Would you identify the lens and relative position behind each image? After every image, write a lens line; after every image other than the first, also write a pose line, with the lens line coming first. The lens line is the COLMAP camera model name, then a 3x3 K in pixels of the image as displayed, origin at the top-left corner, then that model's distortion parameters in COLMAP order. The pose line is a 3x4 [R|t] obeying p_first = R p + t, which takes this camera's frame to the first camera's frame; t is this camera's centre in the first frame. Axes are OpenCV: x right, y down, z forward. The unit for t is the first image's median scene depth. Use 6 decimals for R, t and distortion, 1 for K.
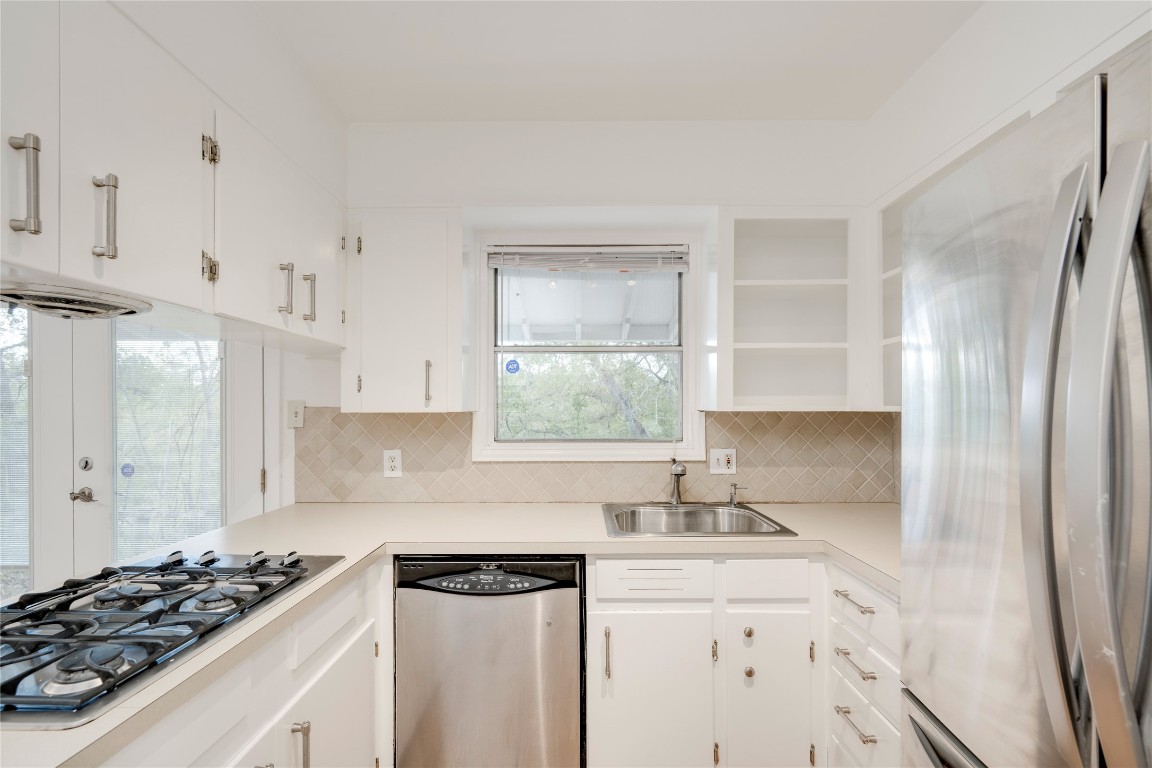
lens RADIAL K [[479.5, 0, 576.0], [0, 479.5, 410.1], [0, 0, 1]] dist [0.000371, -0.000054]
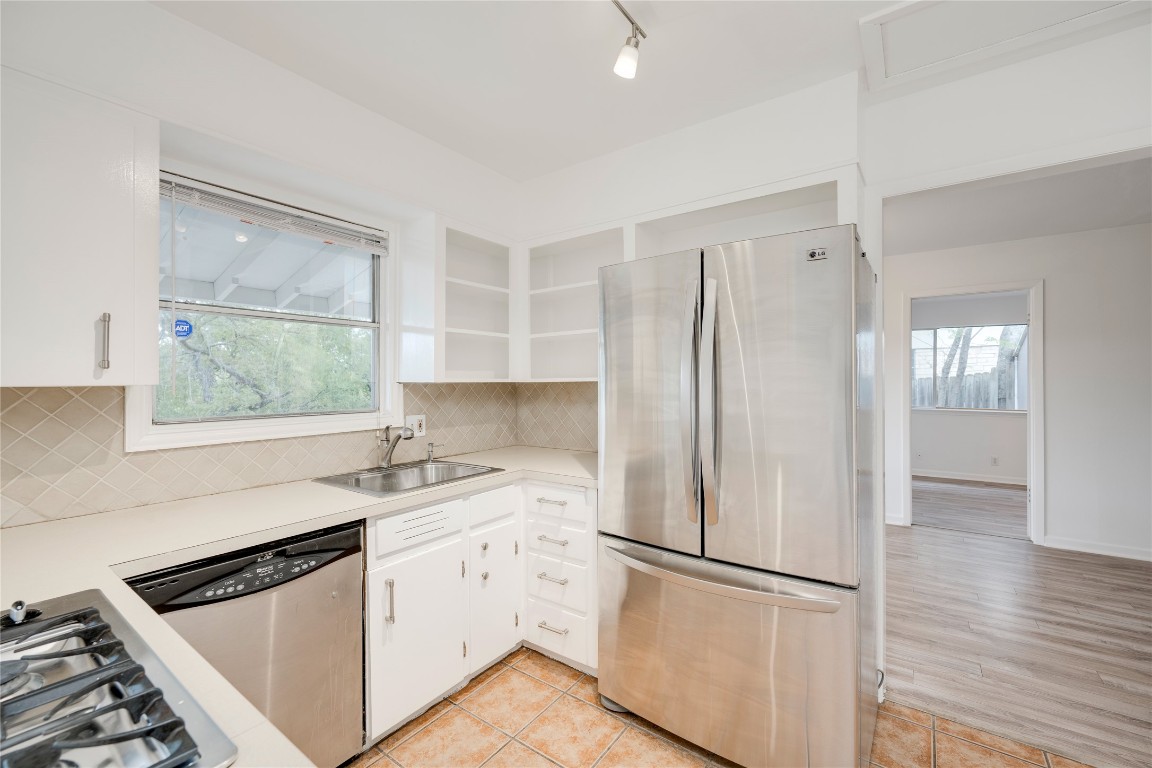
lens RADIAL K [[476.9, 0, 576.0], [0, 476.9, 384.0], [0, 0, 1]] dist [0.000820, 0.000162]
pose [[0.583305, -0.007342, 0.812220, -0.474793], [0.007648, 0.999964, 0.003546, 0.004628], [-0.812218, 0.004143, 0.583340, 0.010093]]
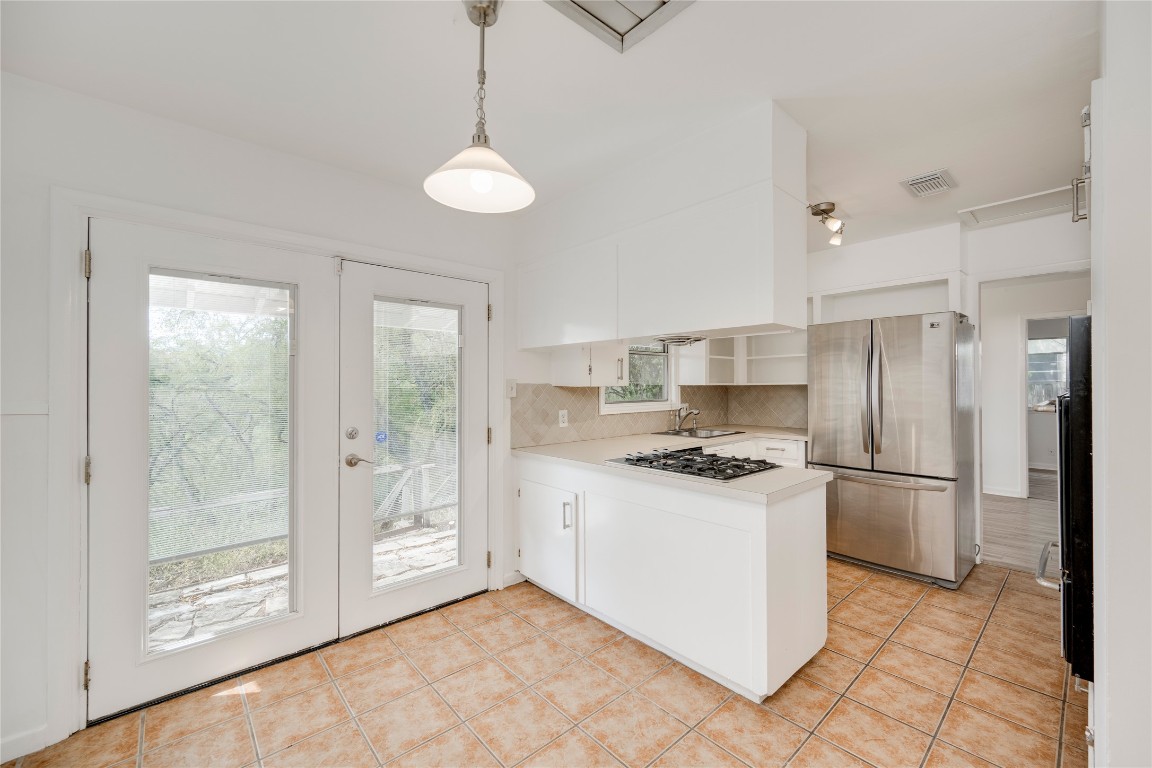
lens RADIAL K [[463.7, 0, 576.0], [0, 463.7, 384.0], [0, 0, 1]] dist [-0.000434, -0.000099]
pose [[0.741266, -0.000677, 0.671212, -1.650683], [0.006842, 0.999955, -0.006548, 0.006267], [-0.671177, 0.009447, 0.741237, -0.218325]]
